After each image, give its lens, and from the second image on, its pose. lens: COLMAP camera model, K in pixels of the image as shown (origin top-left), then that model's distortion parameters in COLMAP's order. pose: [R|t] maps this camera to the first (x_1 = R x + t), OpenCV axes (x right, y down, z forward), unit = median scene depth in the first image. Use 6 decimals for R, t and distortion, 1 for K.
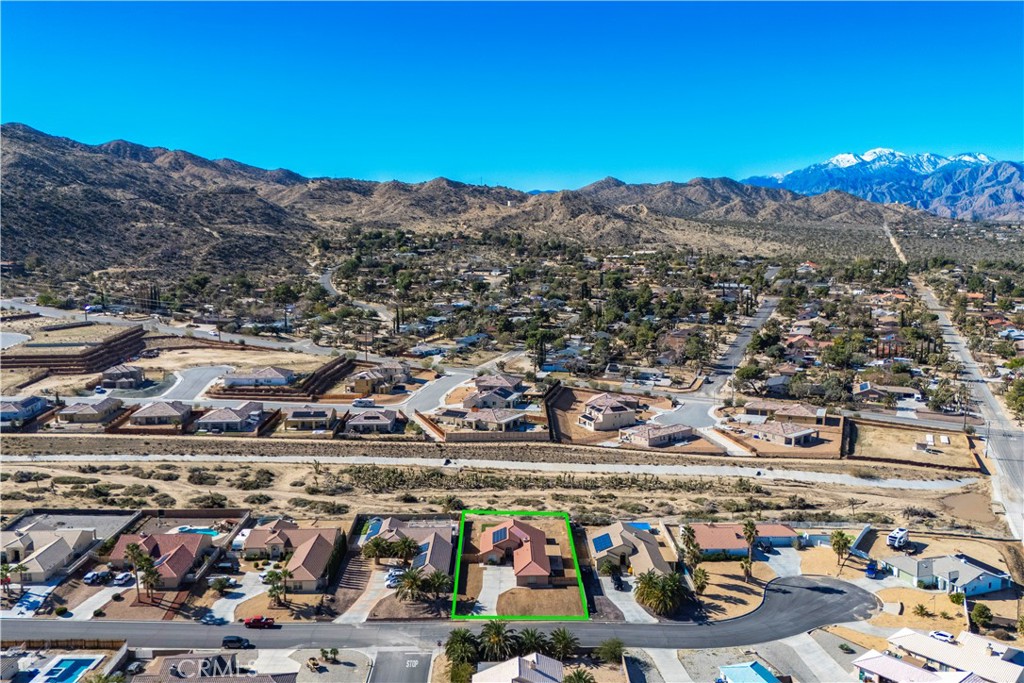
lens RADIAL K [[888.6, 0, 515.0], [0, 888.6, 338.9], [0, 0, 1]] dist [0.133151, -0.208045]
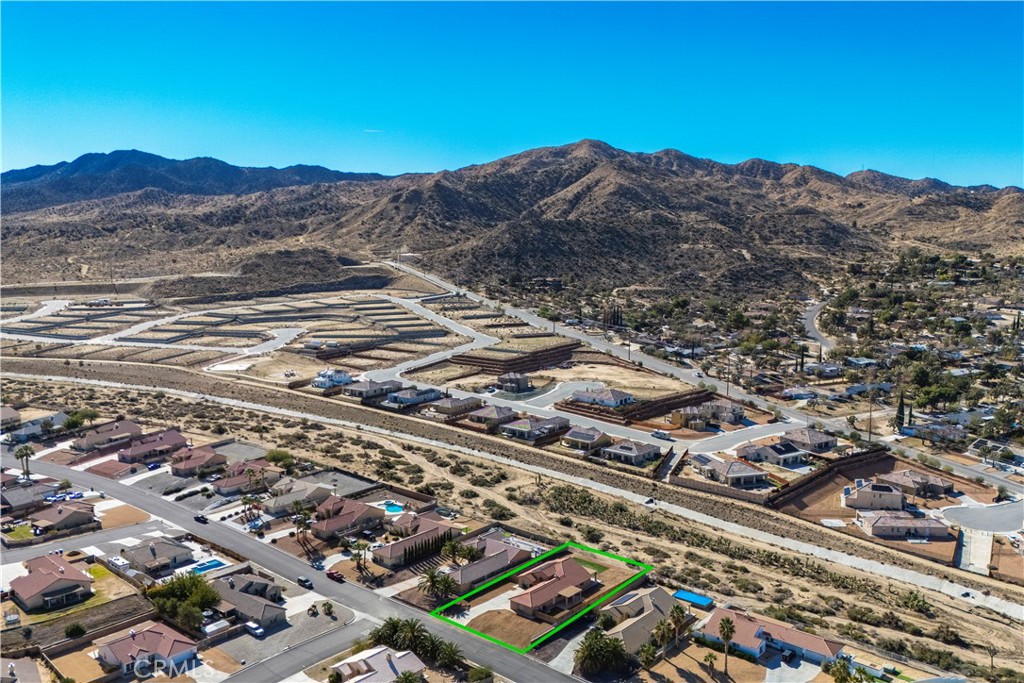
lens RADIAL K [[888.6, 0, 515.0], [0, 888.6, 338.9], [0, 0, 1]] dist [0.133151, -0.208045]
pose [[0.755357, 0.095874, -0.648262, 0.440441], [-0.100743, 0.994469, 0.029689, -0.065567], [0.647524, 0.042882, 0.760838, 0.060578]]
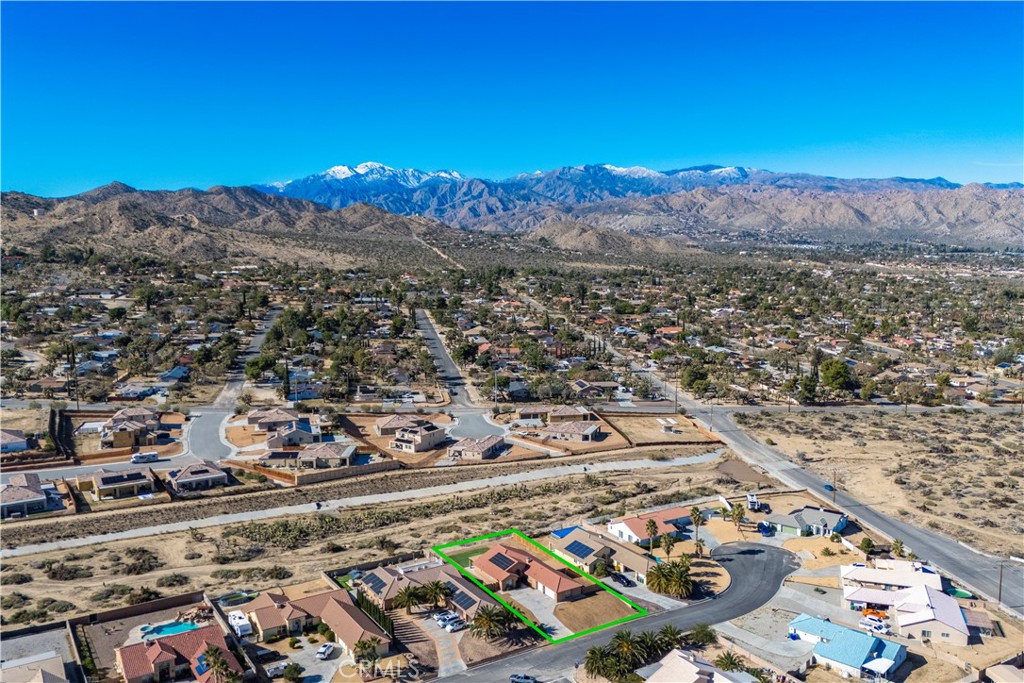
lens RADIAL K [[888.6, 0, 515.0], [0, 888.6, 338.9], [0, 0, 1]] dist [0.133151, -0.208045]
pose [[0.857698, -0.067950, 0.509644, -0.340398], [0.072333, 0.997317, 0.011238, -0.031563], [-0.509040, 0.027225, 0.860312, 0.060368]]
